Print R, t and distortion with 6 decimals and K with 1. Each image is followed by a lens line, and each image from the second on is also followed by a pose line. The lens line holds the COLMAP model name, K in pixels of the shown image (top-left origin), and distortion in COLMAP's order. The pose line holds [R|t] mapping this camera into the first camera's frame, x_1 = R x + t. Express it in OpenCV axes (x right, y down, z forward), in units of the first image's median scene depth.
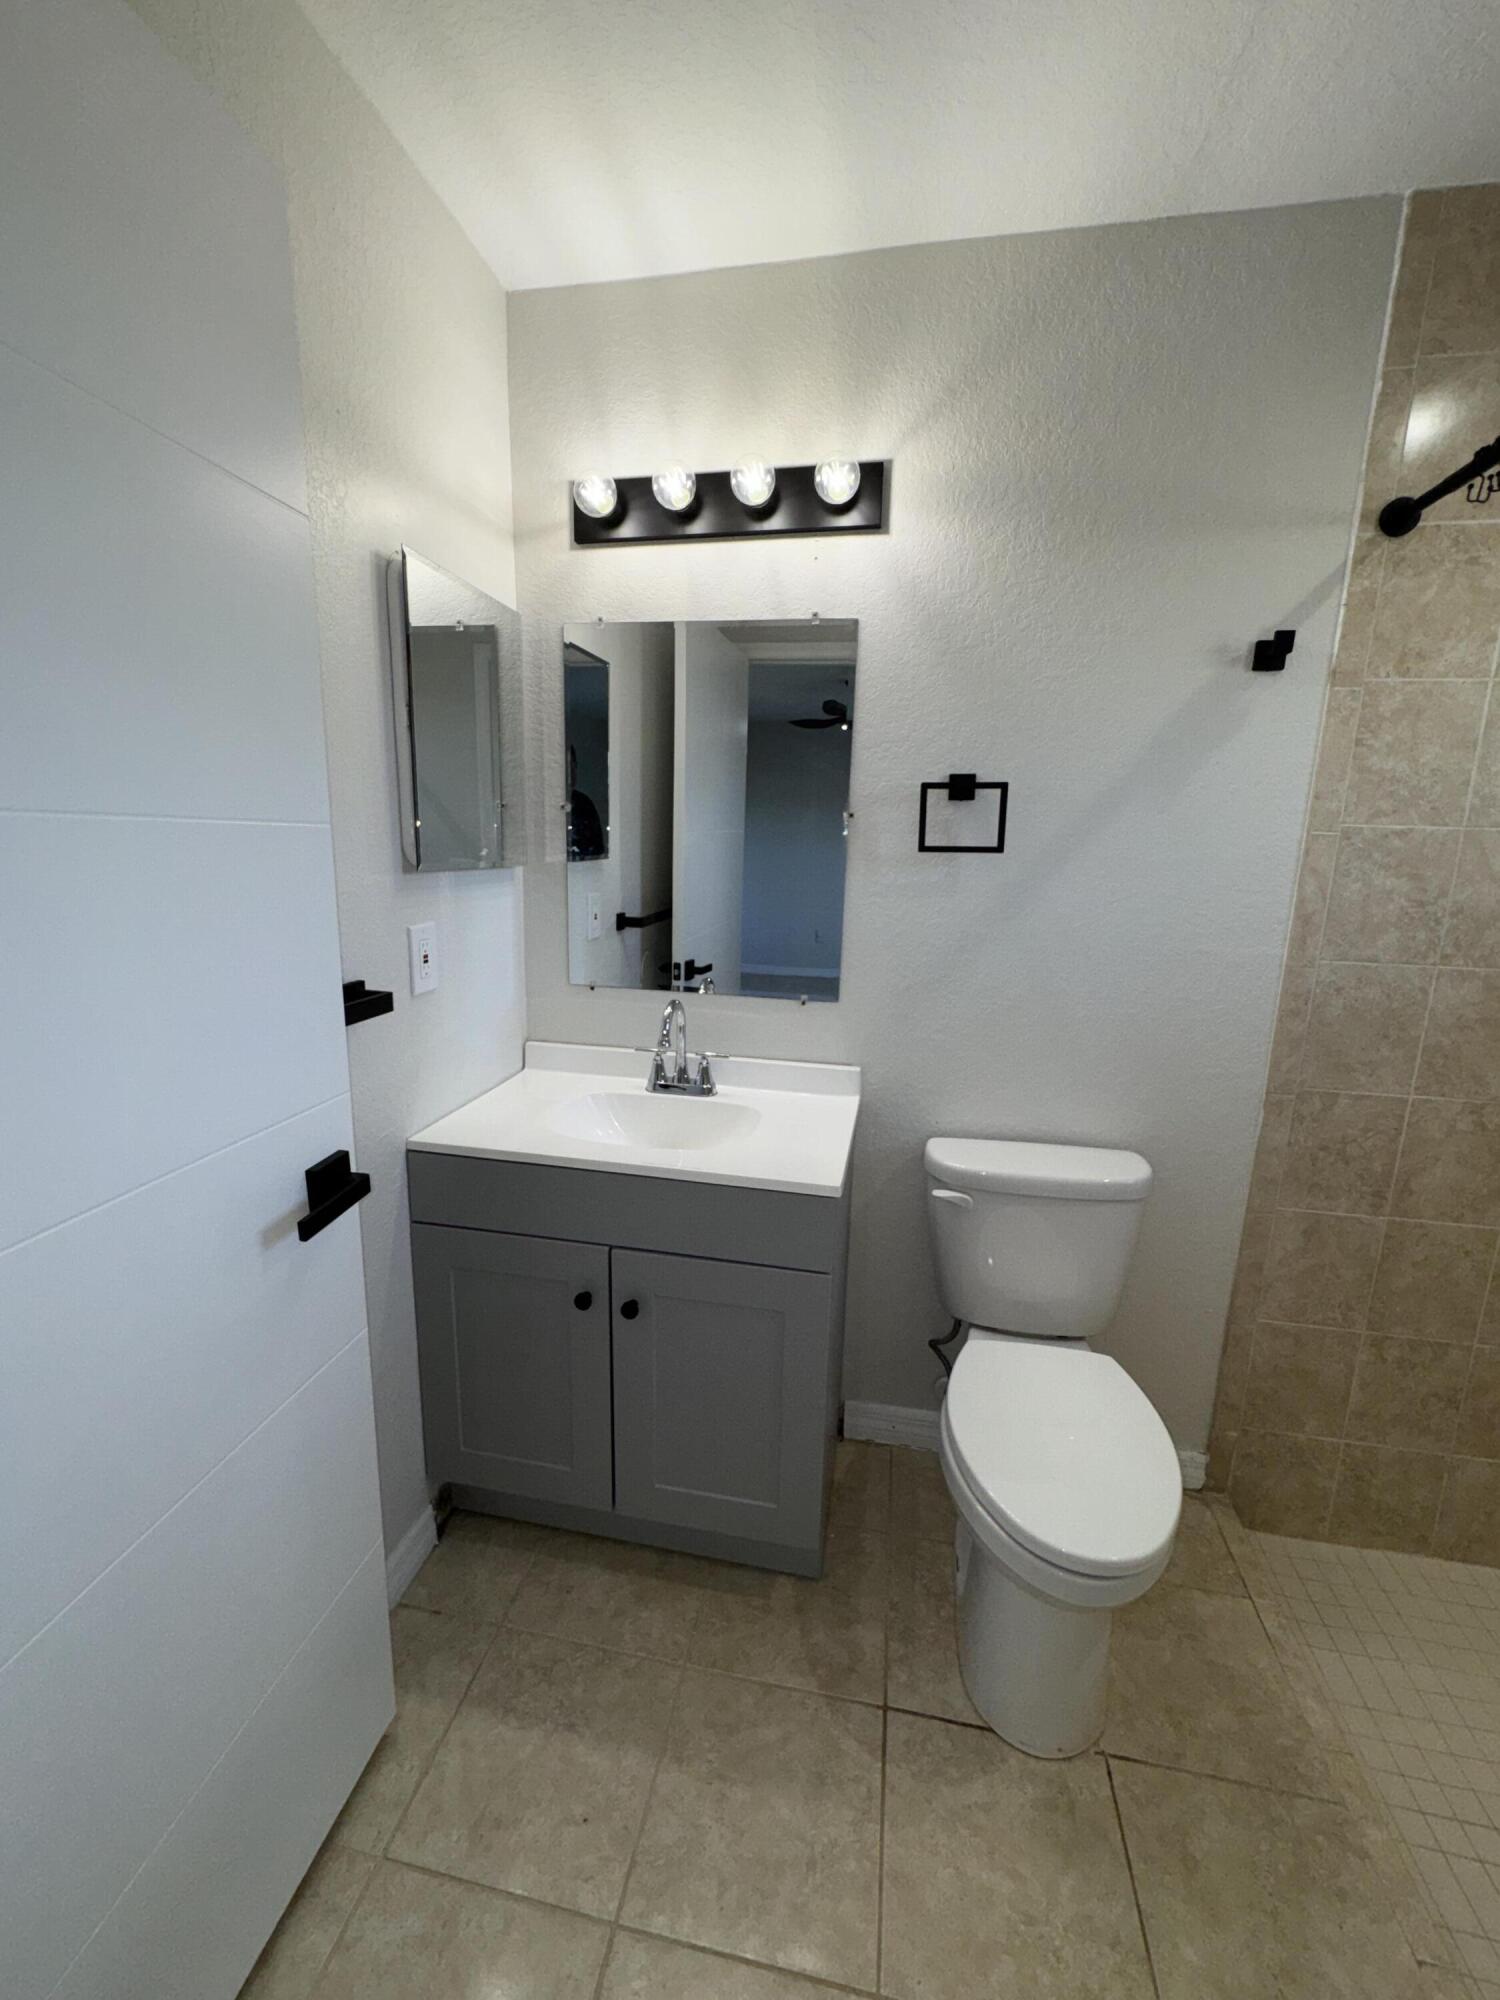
lens RADIAL K [[804.6, 0, 753.9], [0, 804.6, 989.4], [0, 0, 1]] dist [-0.004164, 0.000231]
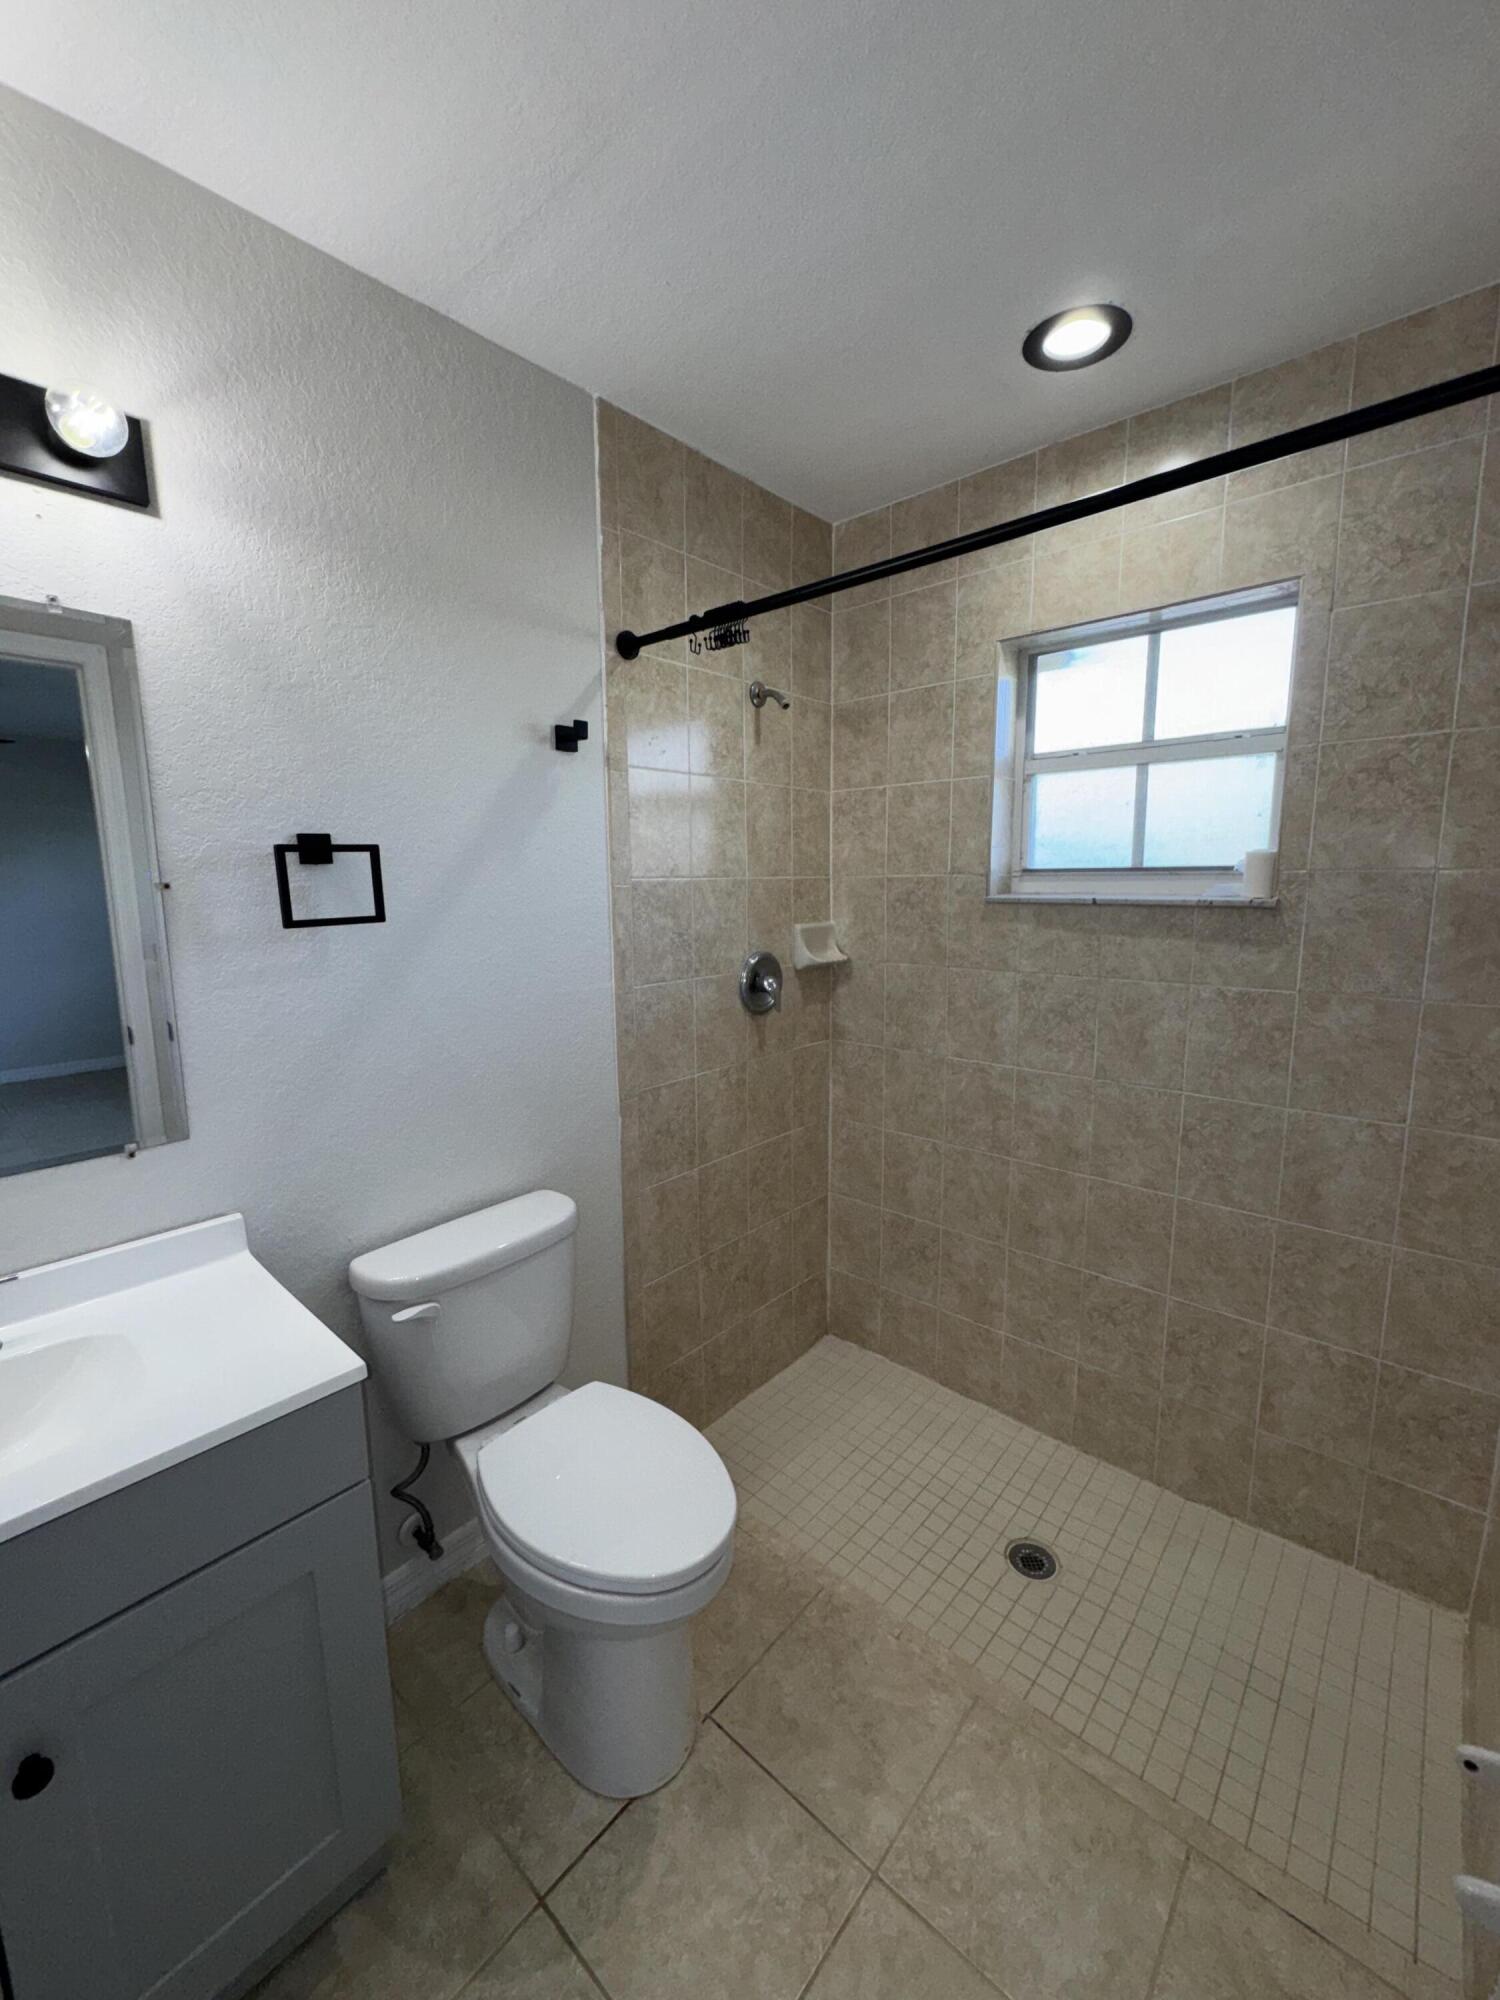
lens RADIAL K [[804.6, 0, 731.9], [0, 804.6, 992.4], [0, 0, 1]] dist [-0.004164, 0.000231]
pose [[0.513769, -0.154194, 0.843958, -0.268848], [0.186964, 0.980196, 0.065268, -0.079338], [-0.837309, 0.124257, 0.532423, 0.206019]]
